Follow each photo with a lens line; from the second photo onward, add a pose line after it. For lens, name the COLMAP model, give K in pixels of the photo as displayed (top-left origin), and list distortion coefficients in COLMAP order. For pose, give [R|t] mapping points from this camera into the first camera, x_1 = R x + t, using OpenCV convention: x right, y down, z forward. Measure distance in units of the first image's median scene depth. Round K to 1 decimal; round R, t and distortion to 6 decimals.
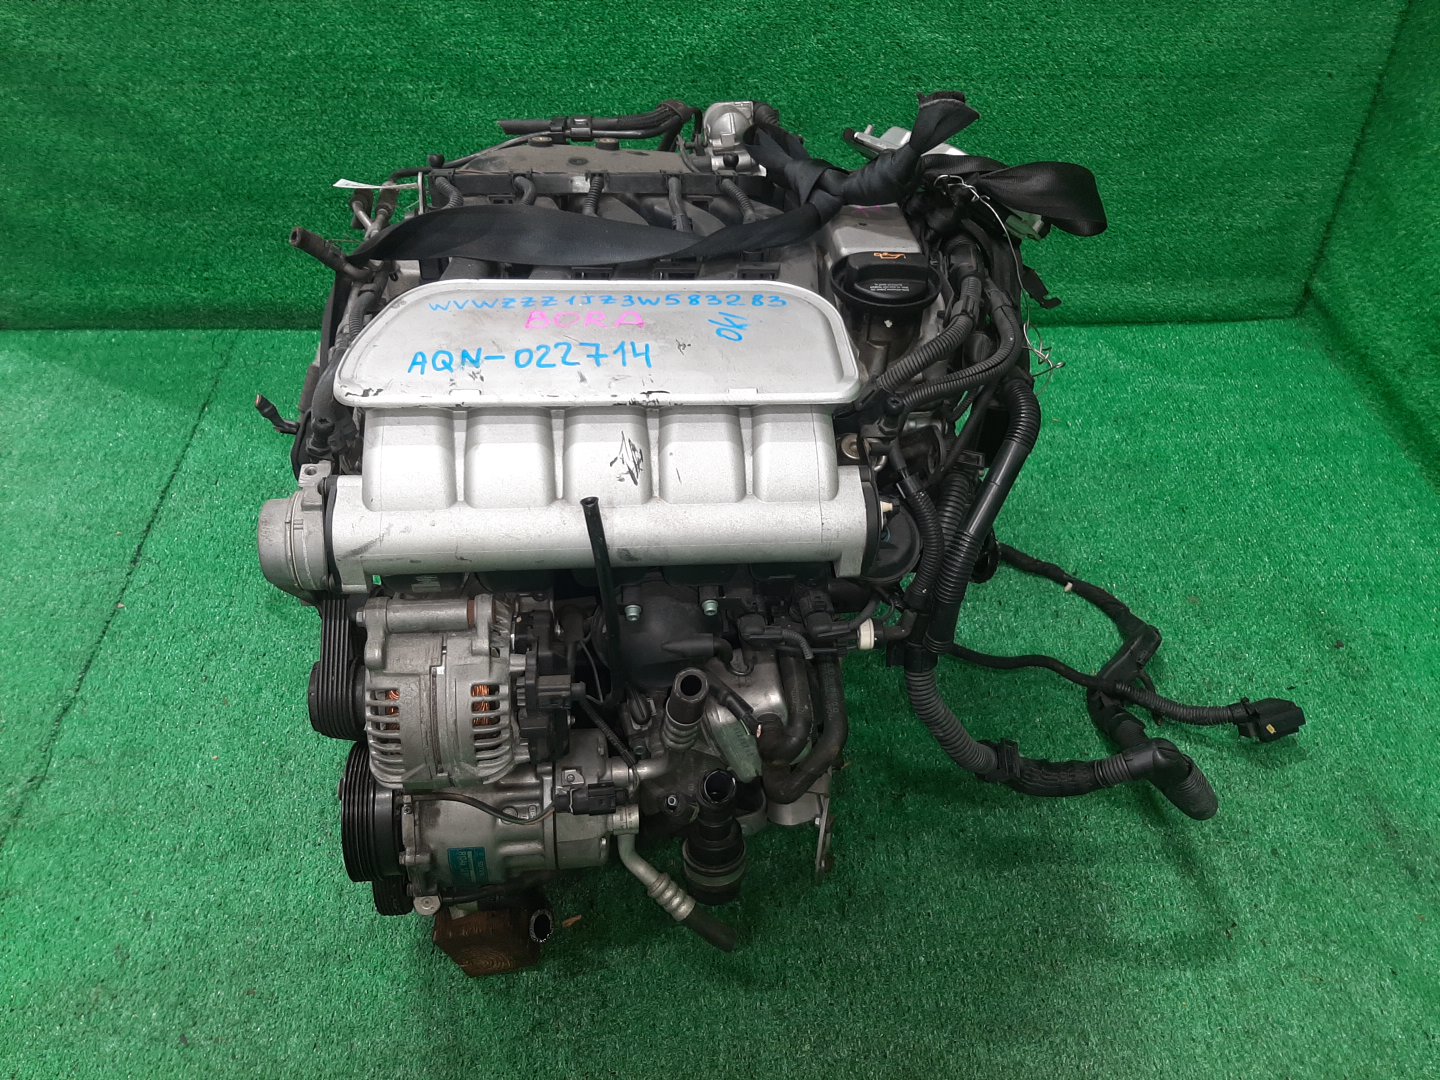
lens RADIAL K [[1103.0, 0, 726.2], [0, 1103.0, 529.2], [0, 0, 1]] dist [0.044315, -0.068737]
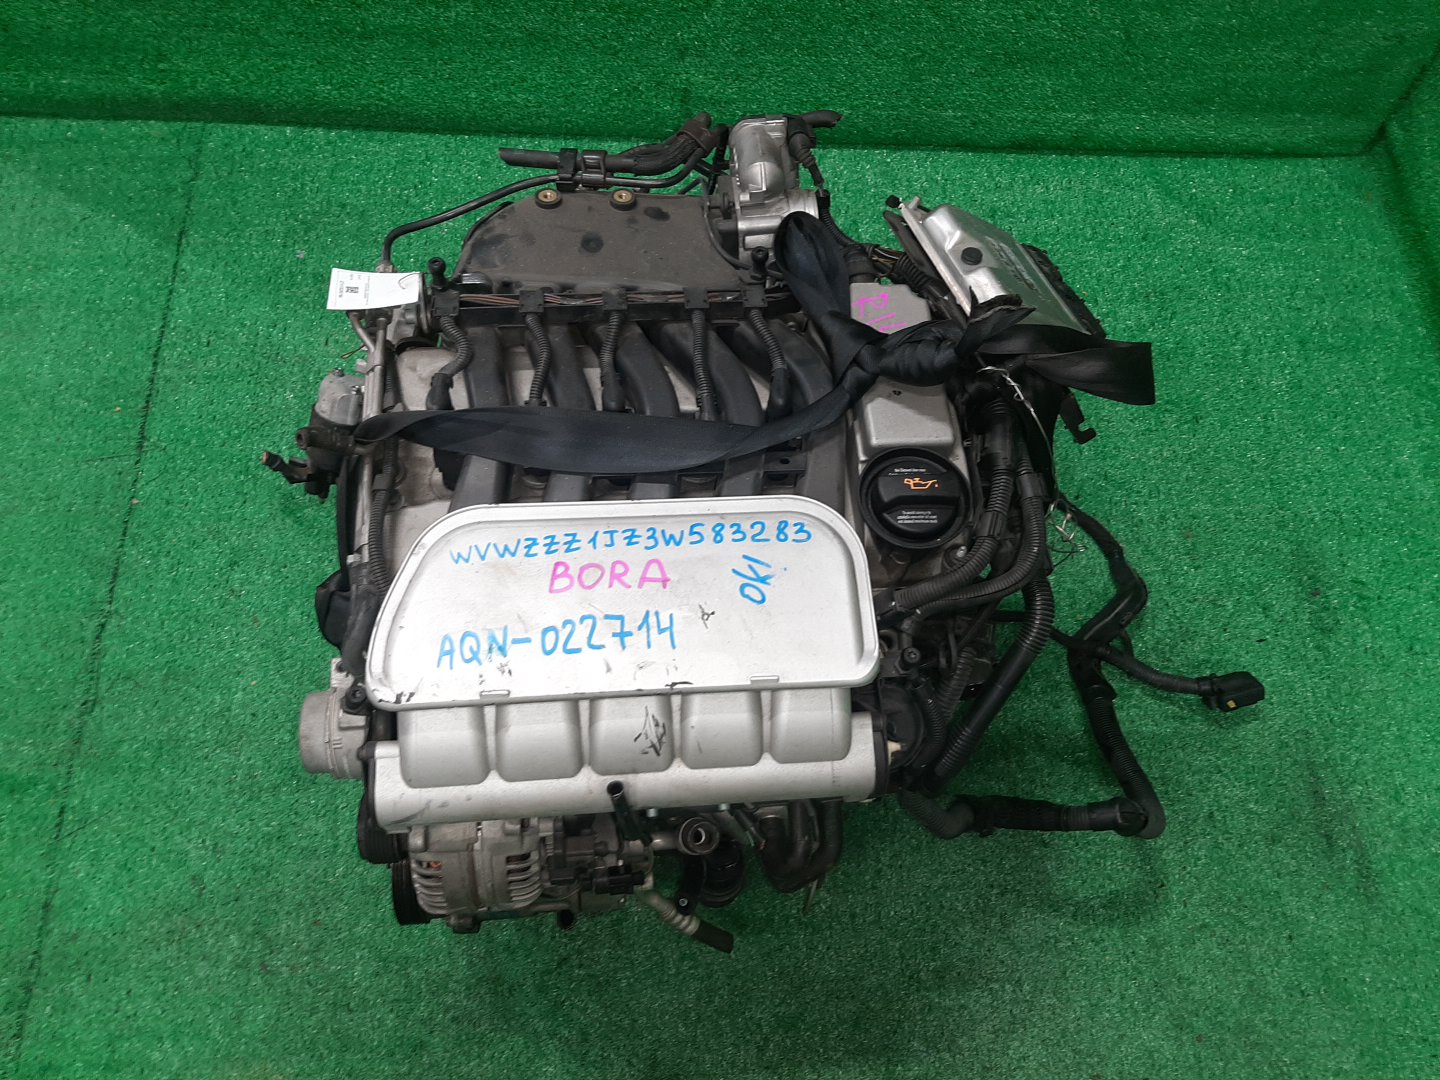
lens RADIAL K [[1103.0, 0, 732.8], [0, 1103.0, 546.3], [0, 0, 1]] dist [0.044315, -0.068737]
pose [[0.999281, 0.034041, 0.016684, -0.022439], [-0.037794, 0.928939, 0.368298, -0.389681], [-0.002962, -0.368664, 0.929558, 0.057275]]
